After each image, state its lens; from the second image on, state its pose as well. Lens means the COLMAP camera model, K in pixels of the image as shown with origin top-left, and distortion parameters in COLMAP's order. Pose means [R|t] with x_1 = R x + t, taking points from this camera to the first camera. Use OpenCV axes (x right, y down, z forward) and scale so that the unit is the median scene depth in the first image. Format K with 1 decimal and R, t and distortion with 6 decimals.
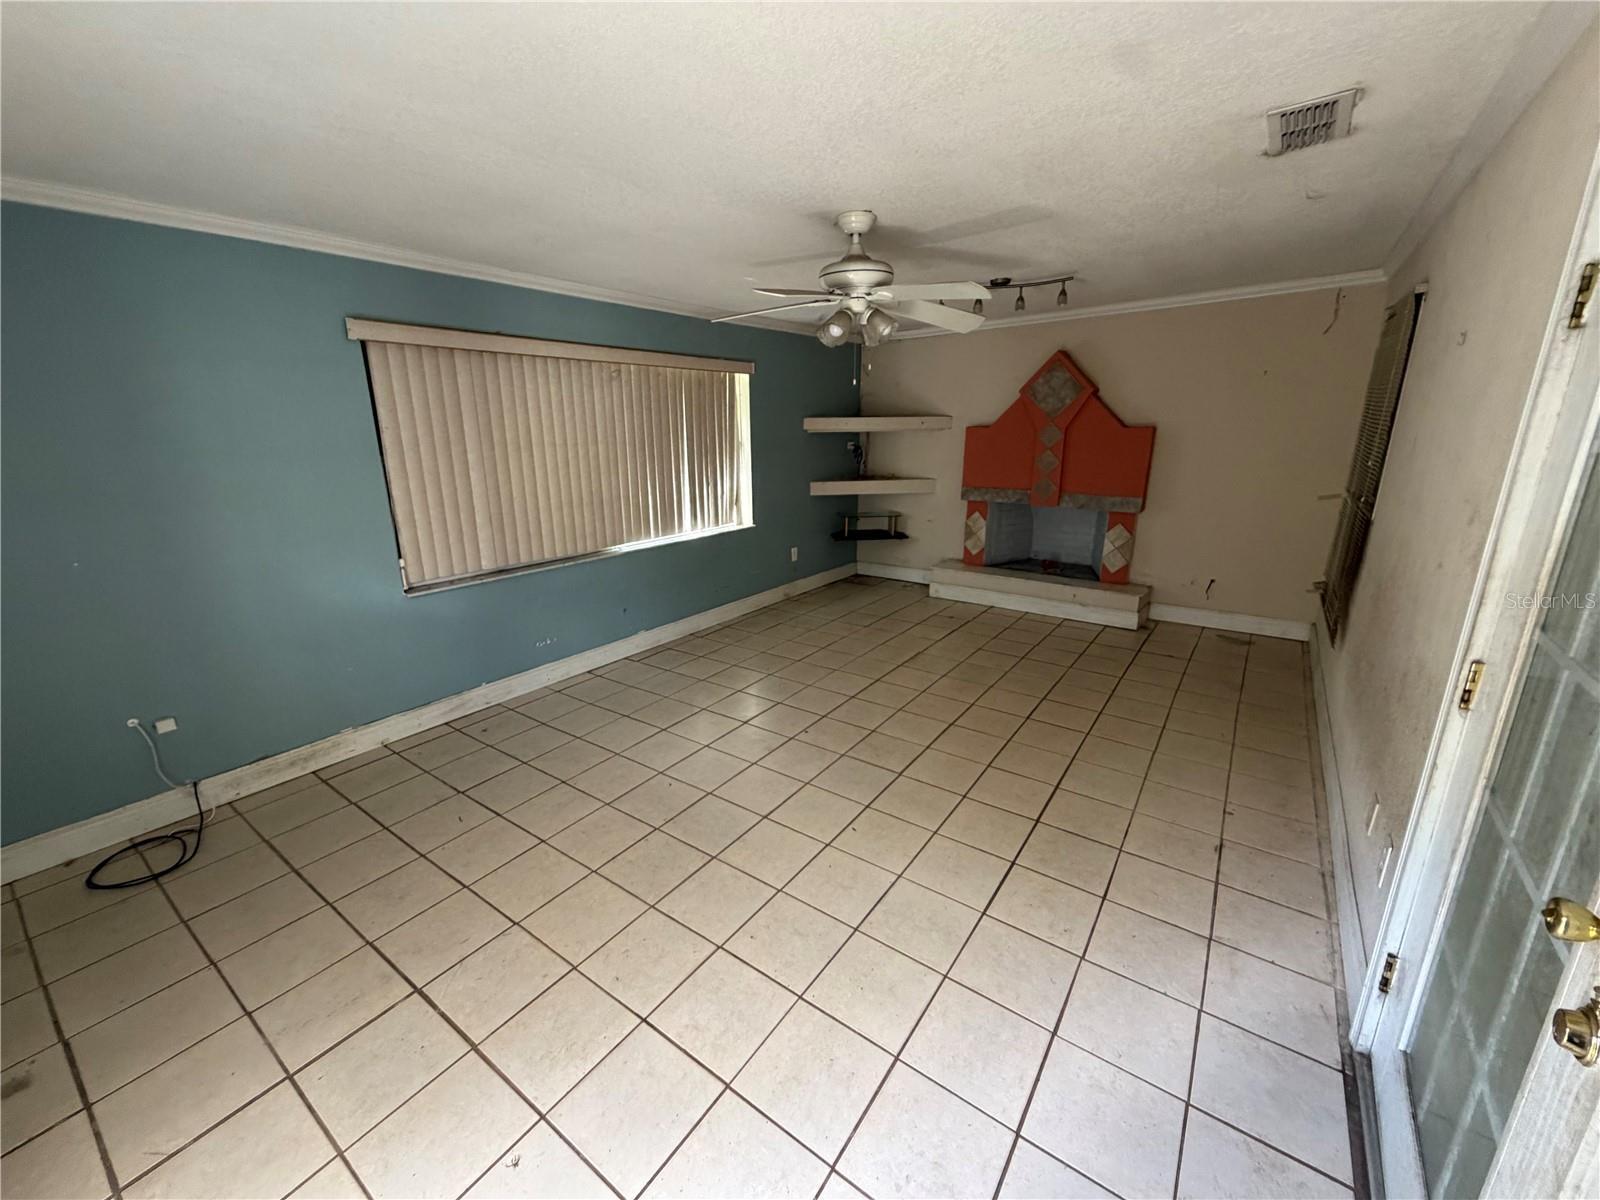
lens RADIAL K [[639.6, 0, 796.1], [0, 639.6, 597.3], [0, 0, 1]] dist [-0.001533, 0.000747]
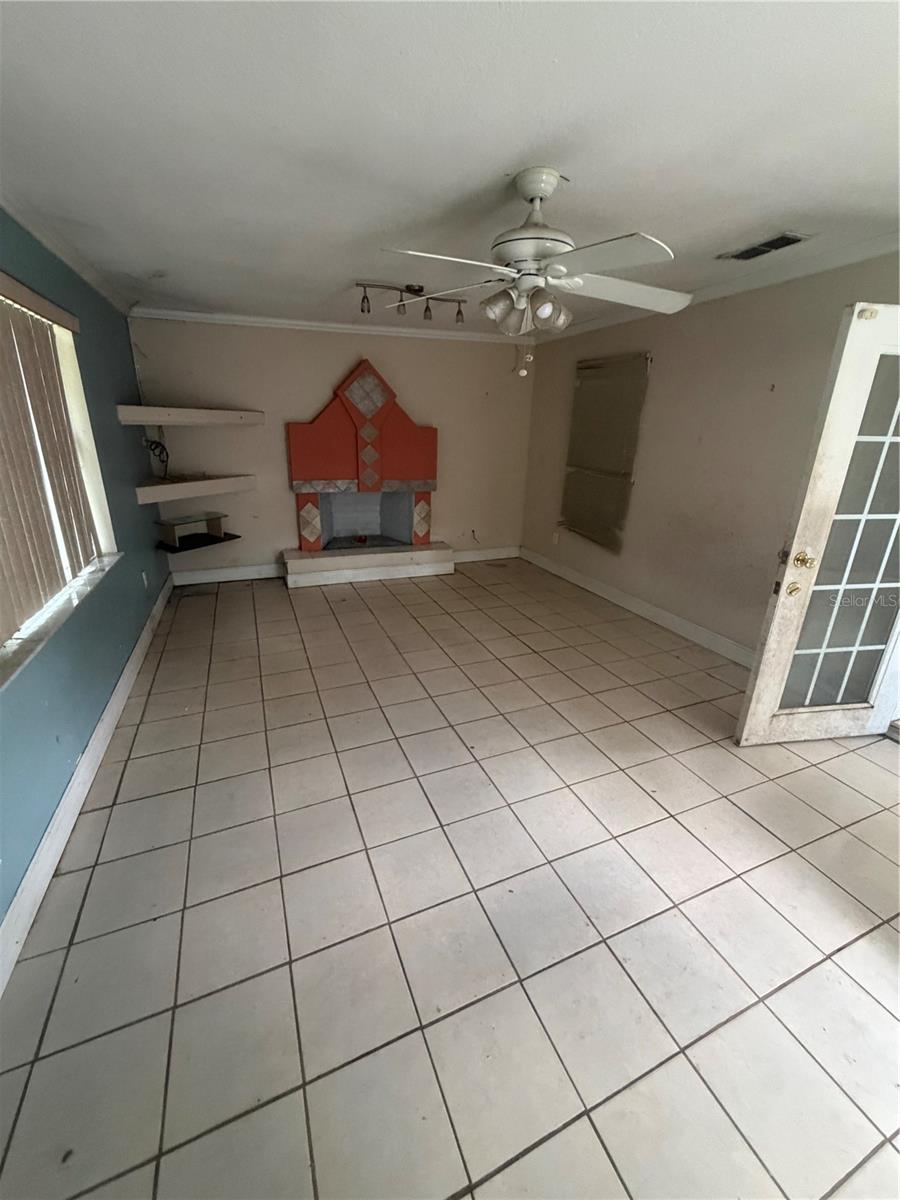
lens RADIAL K [[479.7, 0, 449.8], [0, 479.7, 592.7], [0, 0, 1]] dist [-0.001533, 0.000747]
pose [[0.516793, -0.256511, 0.816779, -0.331583], [0.197183, 0.964071, 0.178007, -0.091733], [-0.833093, 0.069062, 0.548804, 0.391865]]
